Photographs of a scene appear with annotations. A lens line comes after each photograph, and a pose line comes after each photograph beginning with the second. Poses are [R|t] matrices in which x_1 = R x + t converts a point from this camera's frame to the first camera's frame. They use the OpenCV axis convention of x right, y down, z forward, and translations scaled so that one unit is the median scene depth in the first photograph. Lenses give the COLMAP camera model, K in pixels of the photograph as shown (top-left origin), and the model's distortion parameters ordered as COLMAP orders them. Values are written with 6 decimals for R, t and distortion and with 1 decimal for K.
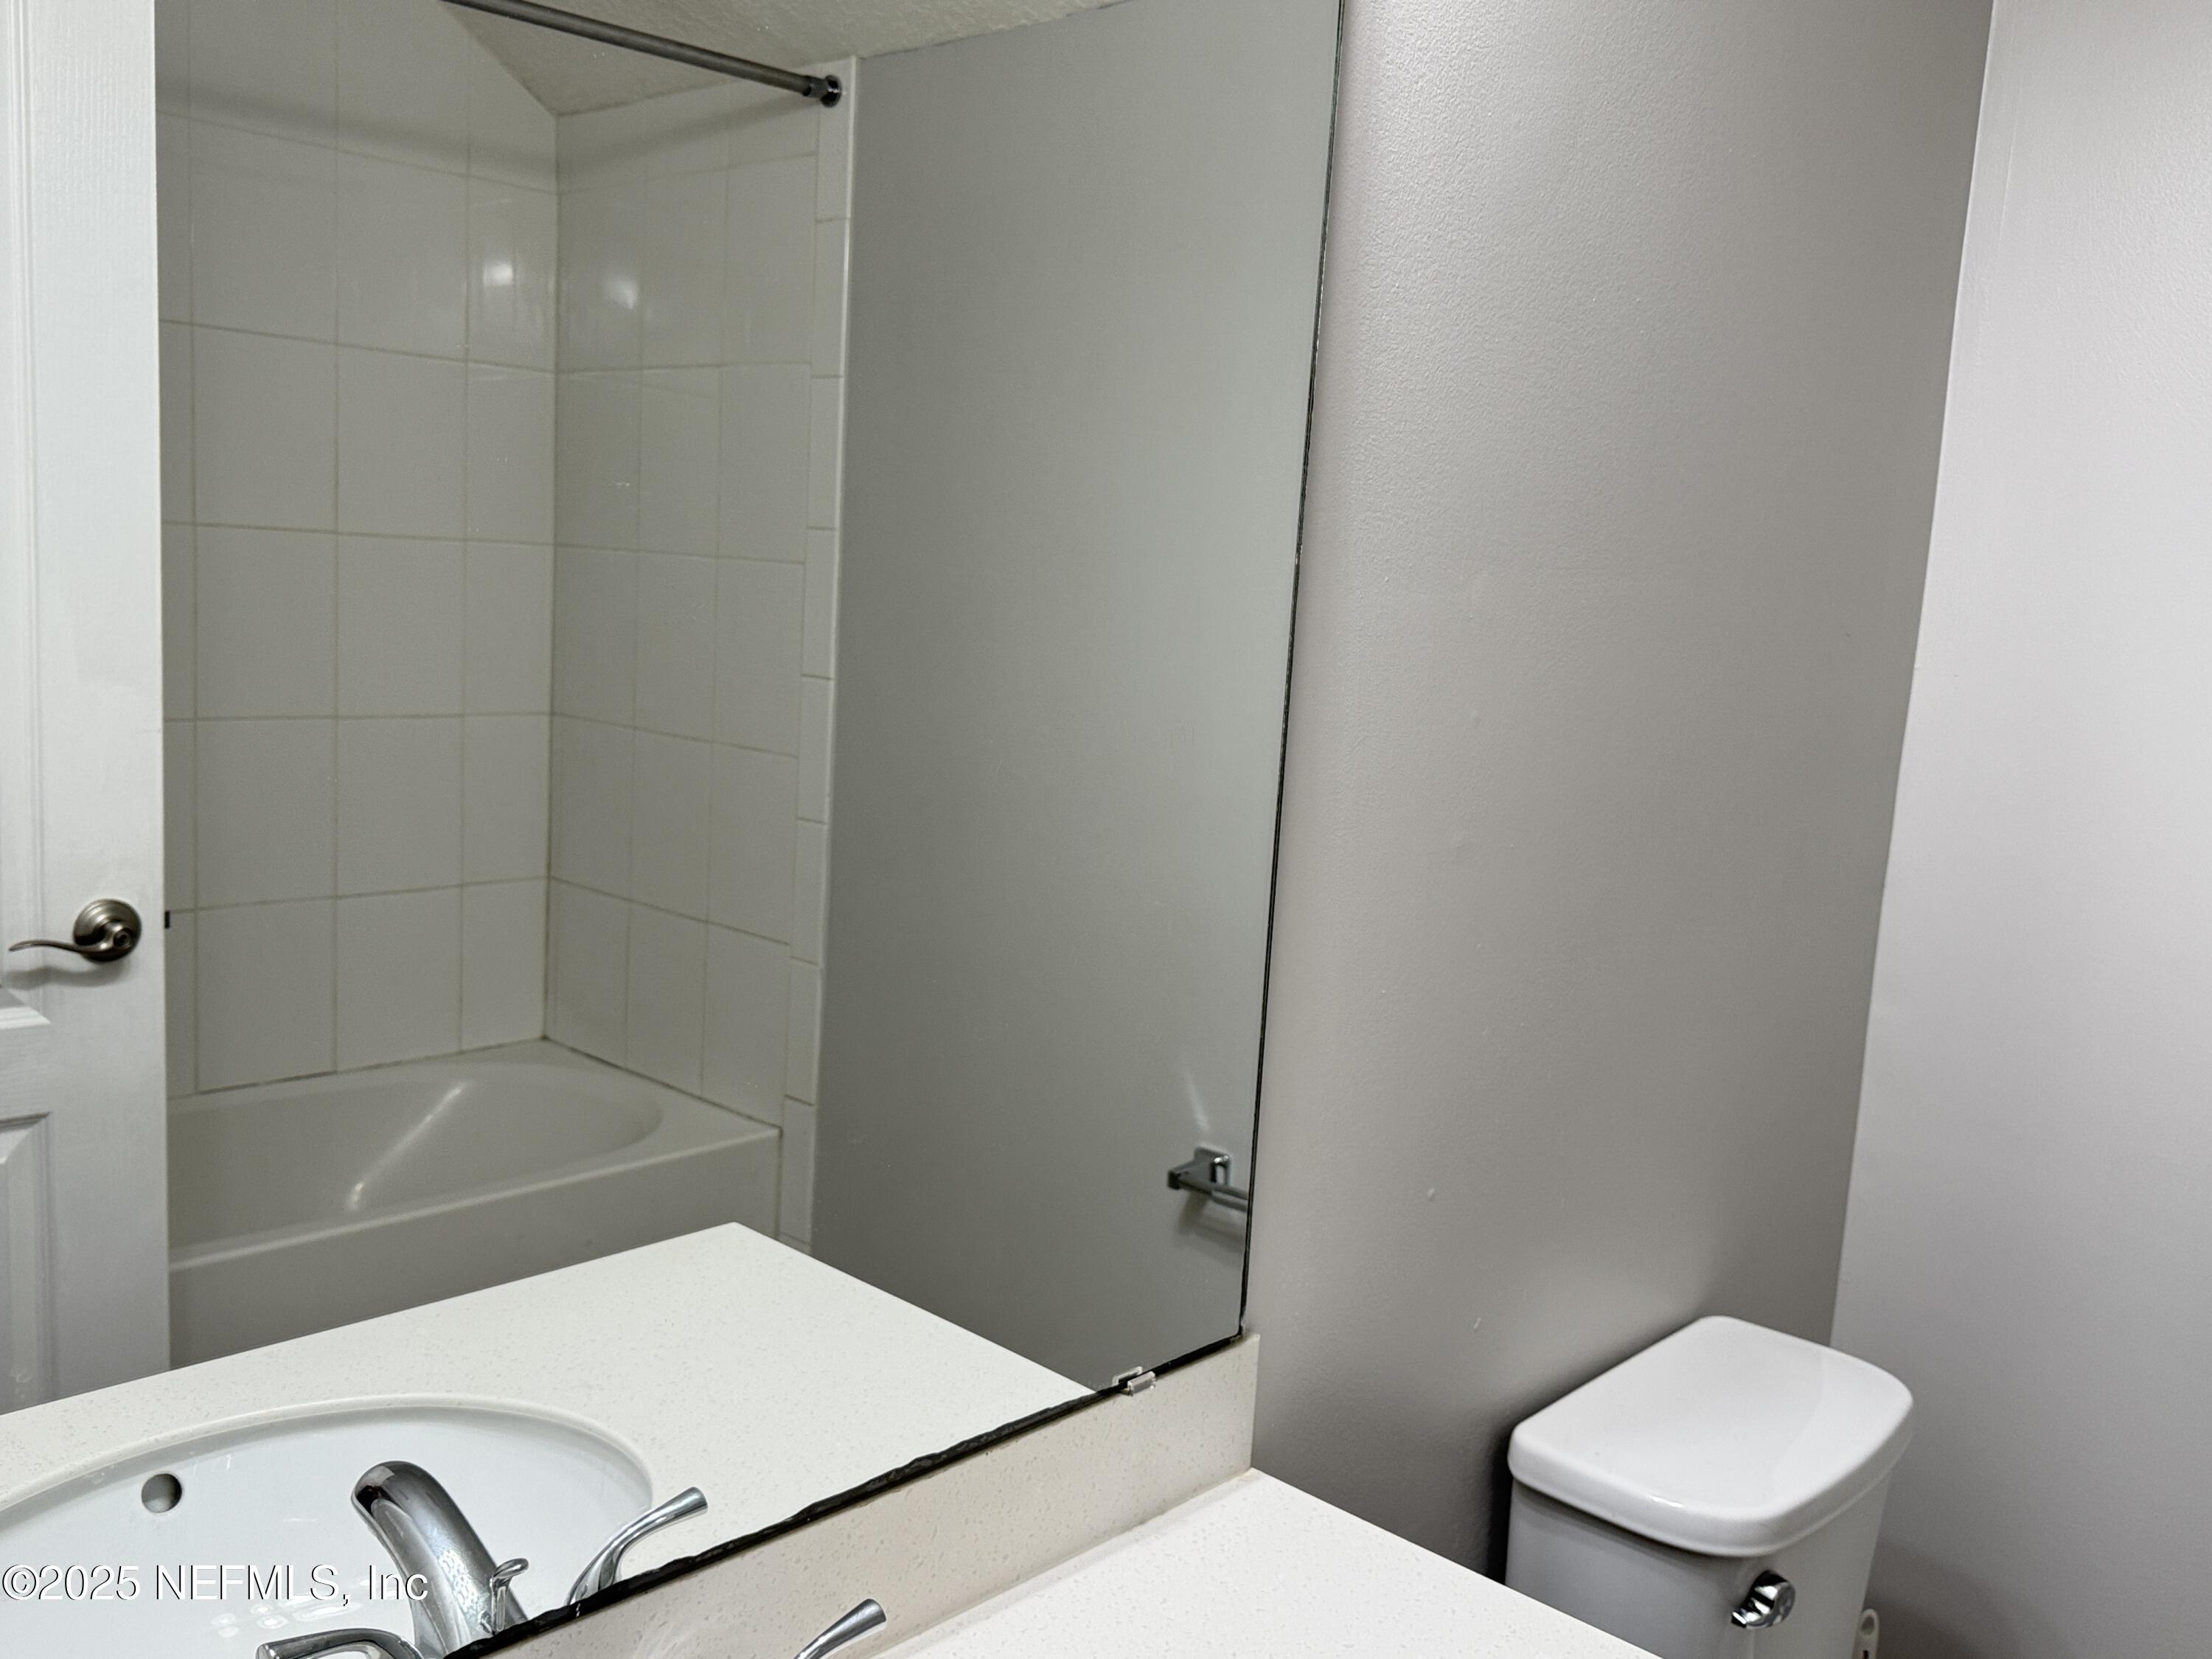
lens RADIAL K [[1900.6, 0, 1106.0], [0, 1900.6, 829.5], [0, 0, 1]] dist [0.234640, -0.458164]
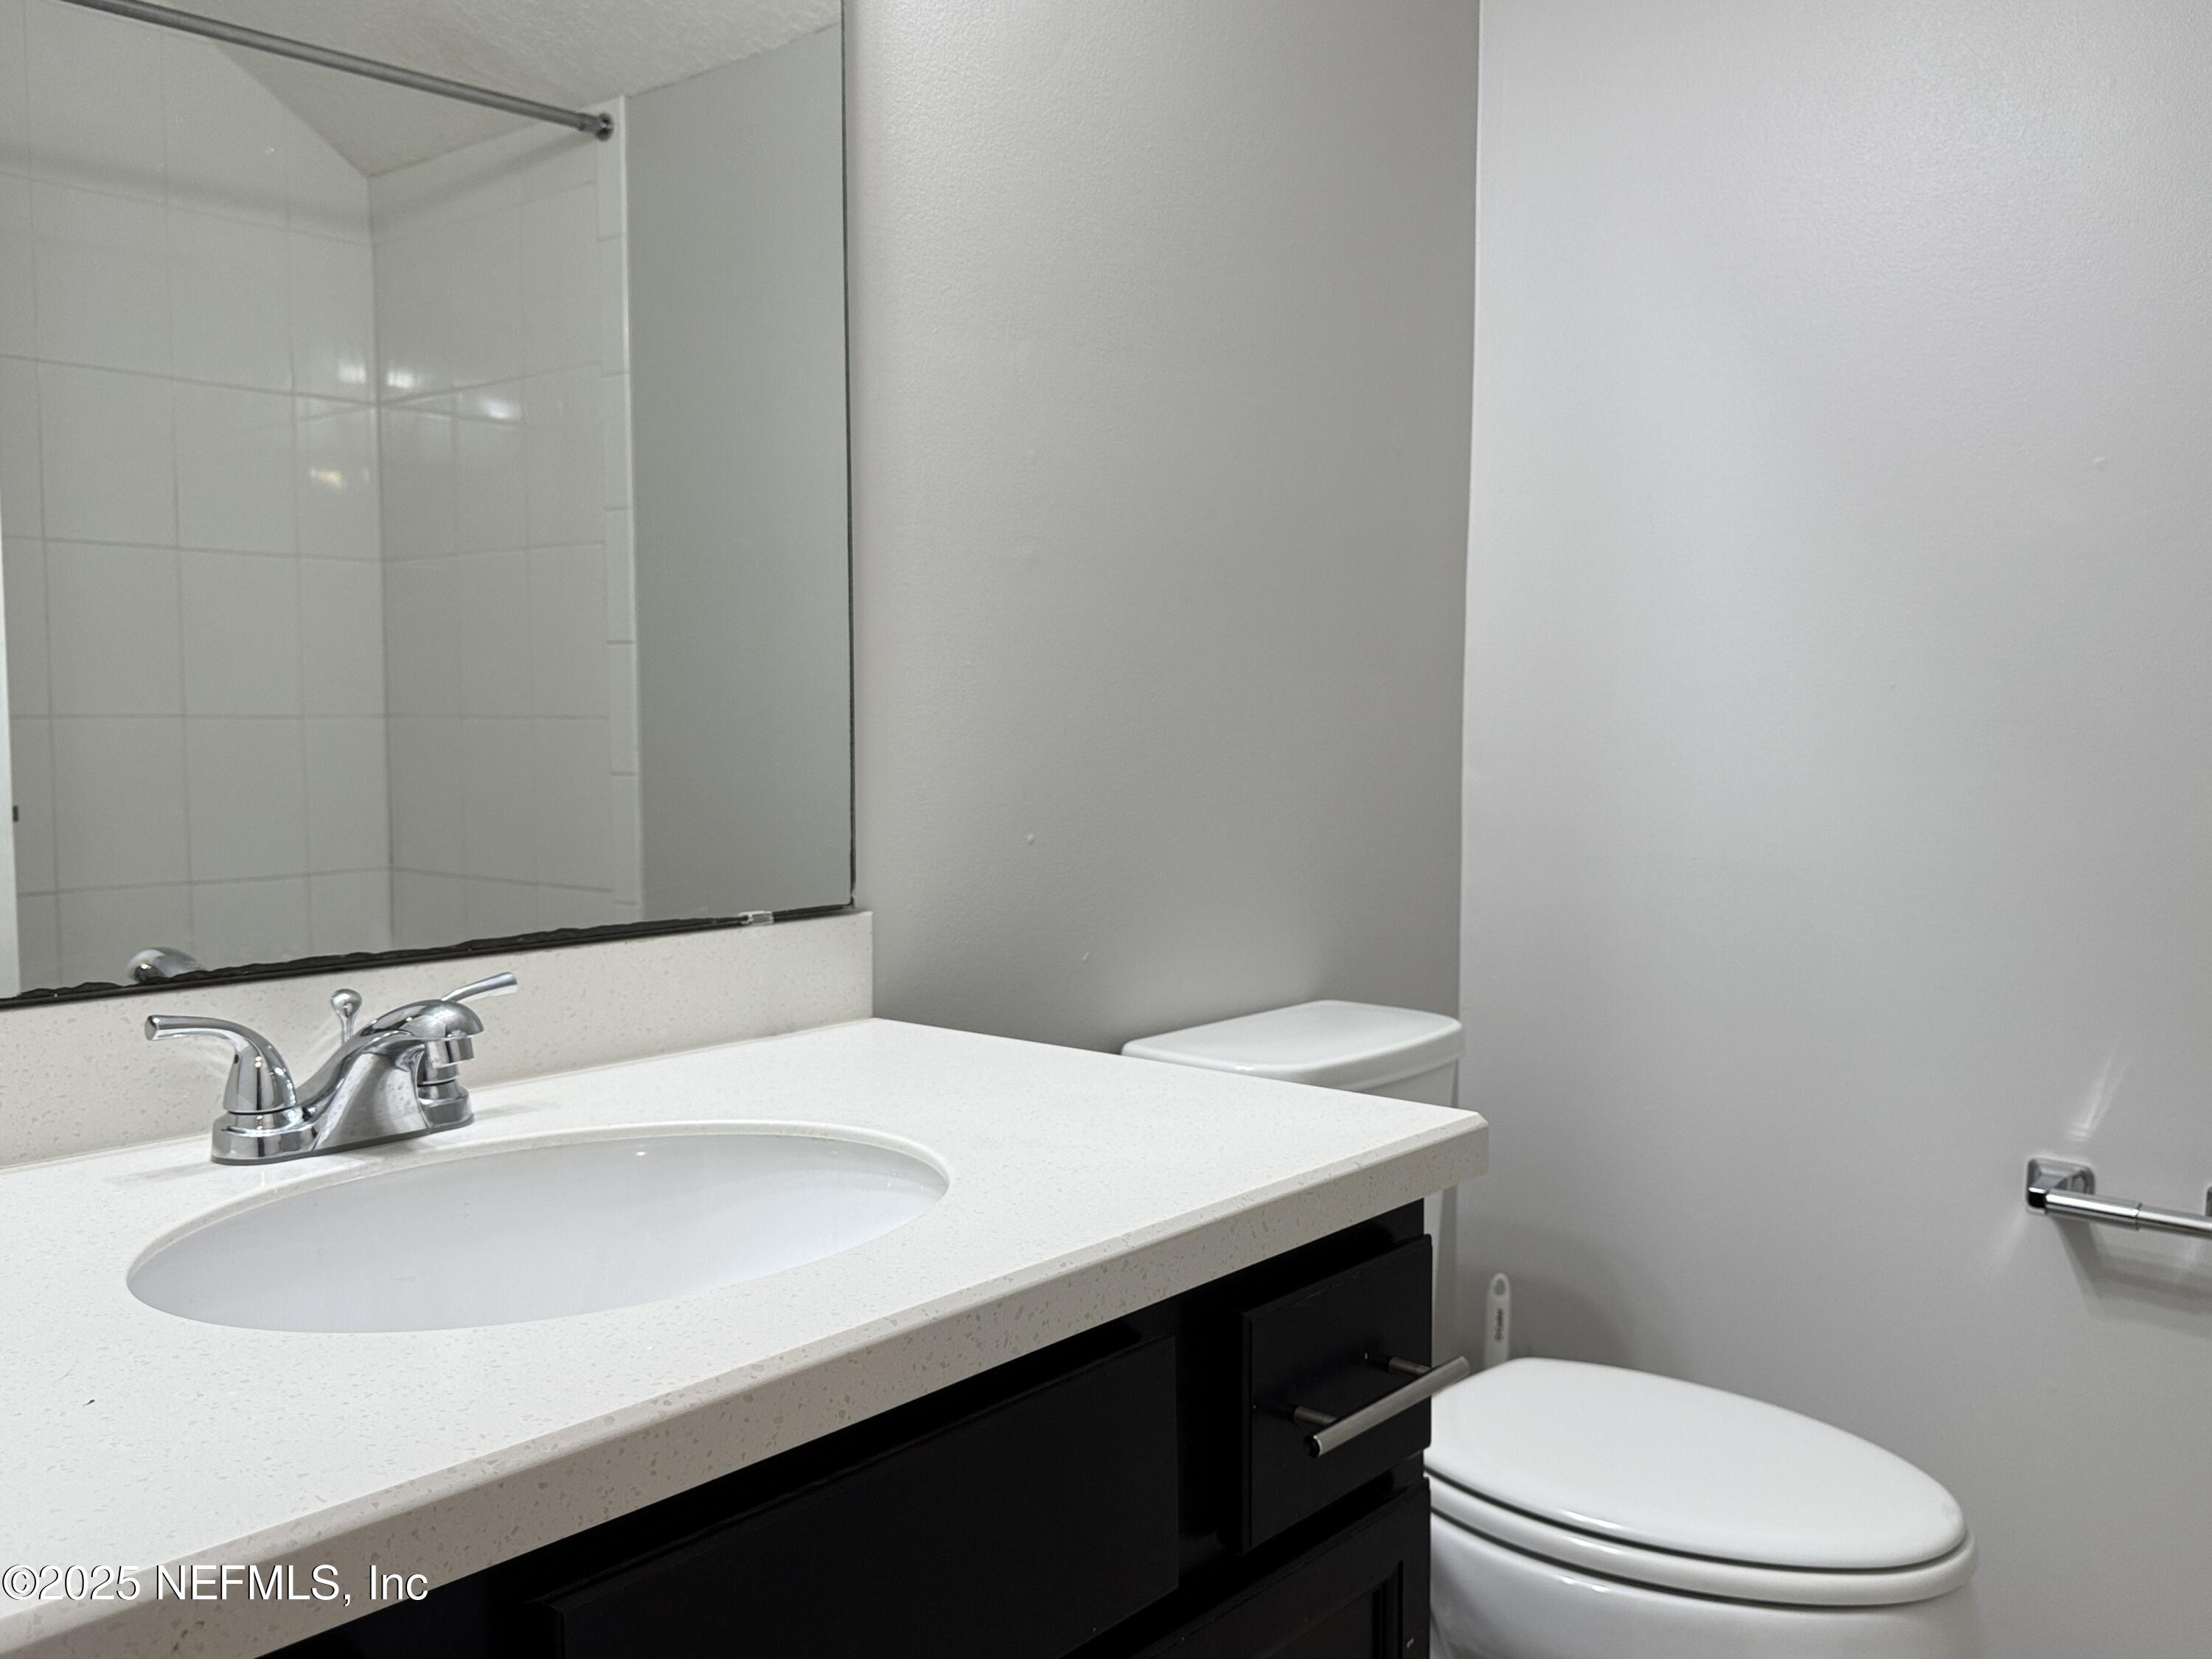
lens RADIAL K [[1900.6, 0, 1106.0], [0, 1900.6, 829.5], [0, 0, 1]] dist [0.234640, -0.458164]
pose [[0.996922, -0.063940, 0.045364, 0.071444], [0.066727, 0.995791, -0.062827, 0.117151], [-0.041156, 0.065660, 0.996993, -0.114101]]
